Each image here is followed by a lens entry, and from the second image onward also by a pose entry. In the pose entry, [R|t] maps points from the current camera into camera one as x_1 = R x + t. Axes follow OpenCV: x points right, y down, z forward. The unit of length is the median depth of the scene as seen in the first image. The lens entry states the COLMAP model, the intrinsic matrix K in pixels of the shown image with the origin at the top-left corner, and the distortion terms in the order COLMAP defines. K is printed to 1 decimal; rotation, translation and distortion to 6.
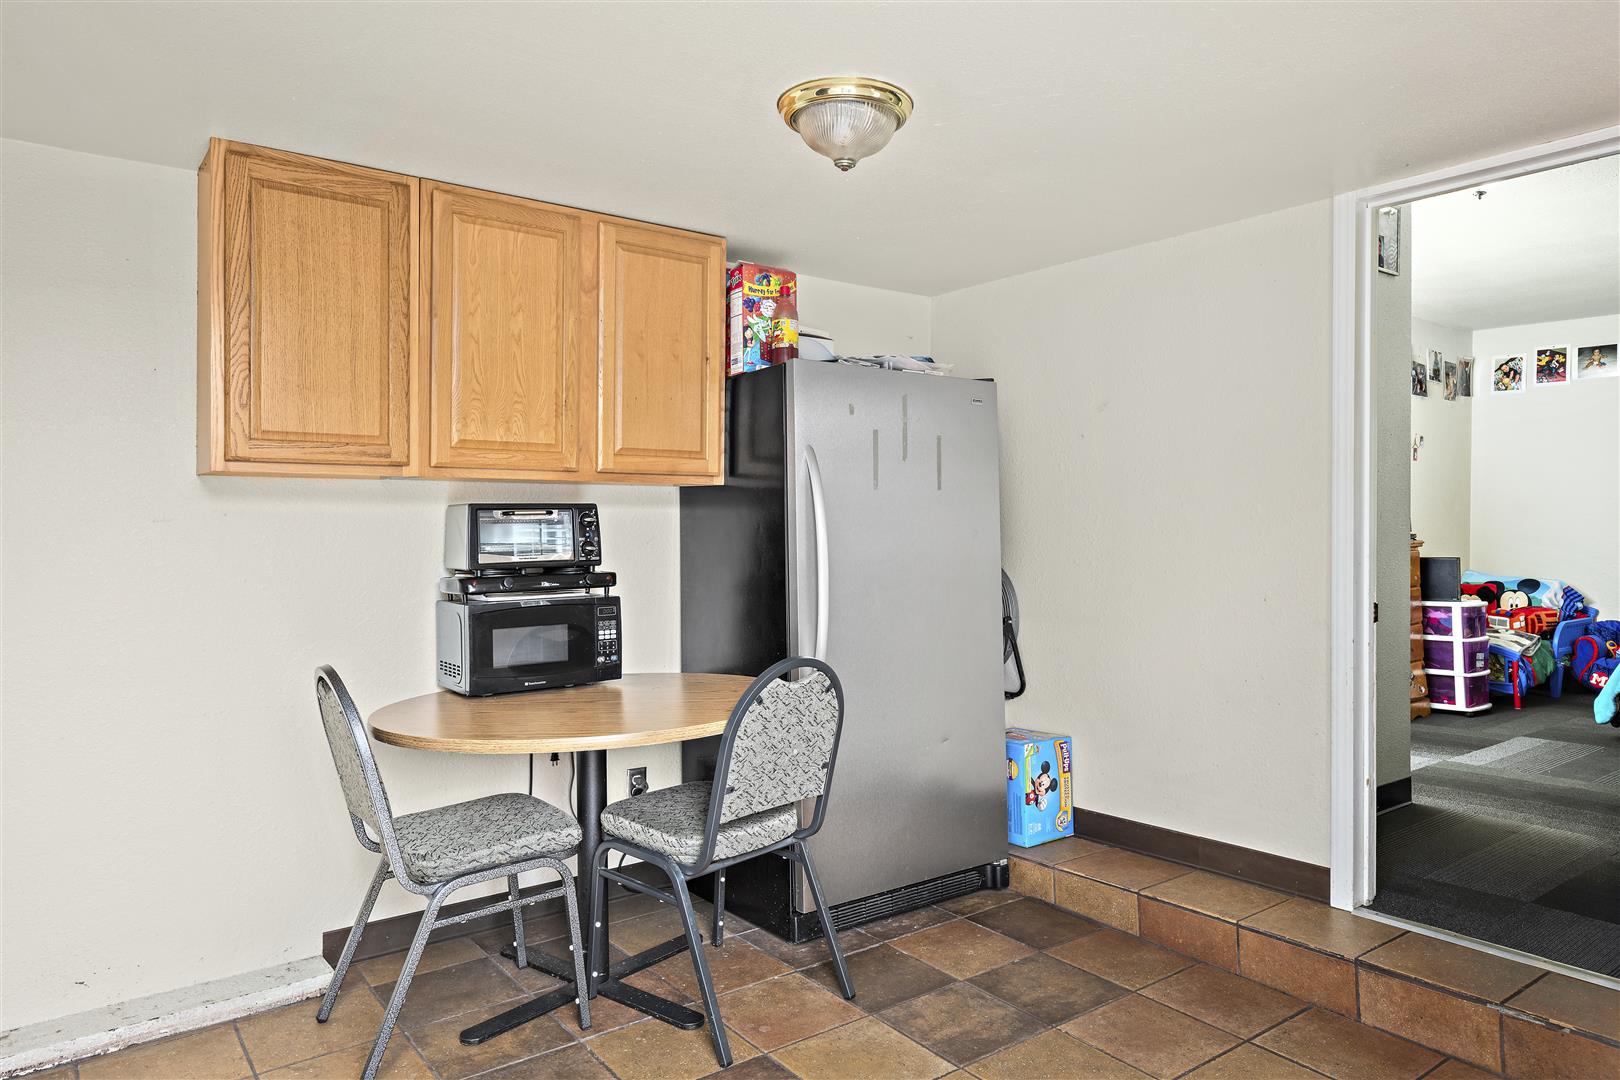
lens RADIAL K [[1025.5, 0, 802.2], [0, 1025.5, 578.9], [0, 0, 1]] dist [0.002589, -0.002186]
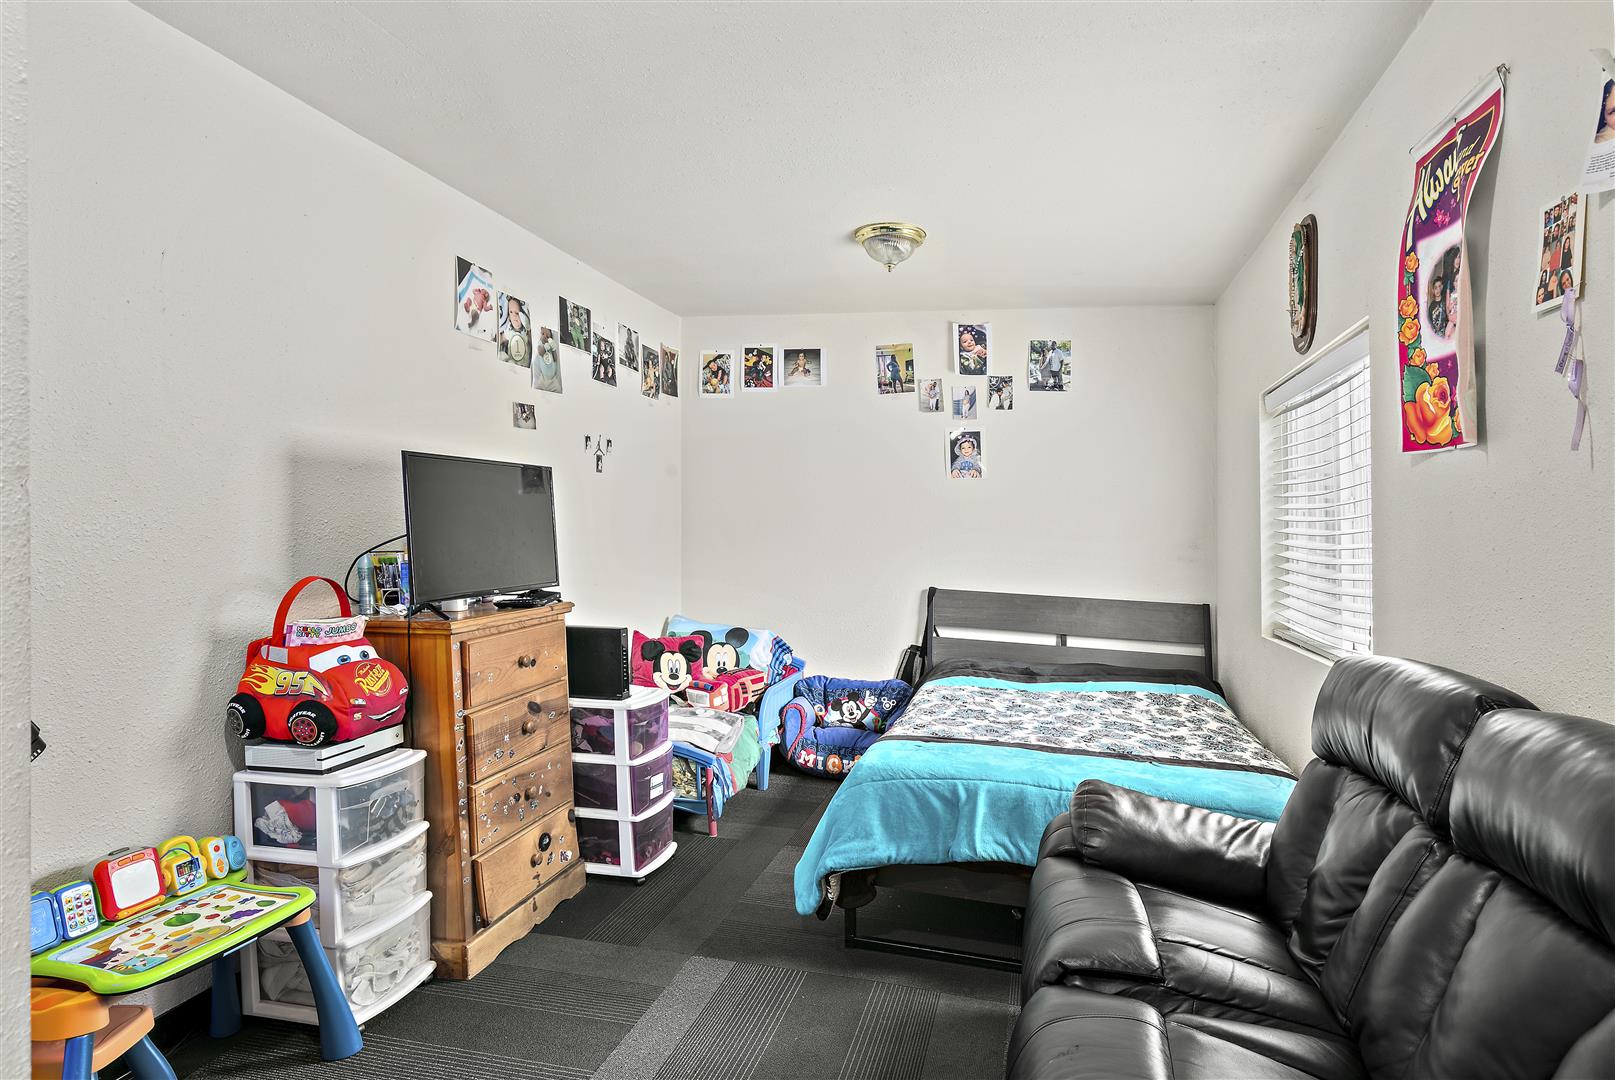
lens RADIAL K [[863.0, 0, 810.2], [0, 863.0, 539.1], [0, 0, 1]] dist [-0.002016, -0.001761]
pose [[0.795178, 0.006988, 0.606336, 0.348605], [0.012876, 0.999514, -0.028405, -0.049885], [-0.606240, 0.030395, 0.794701, 0.433742]]
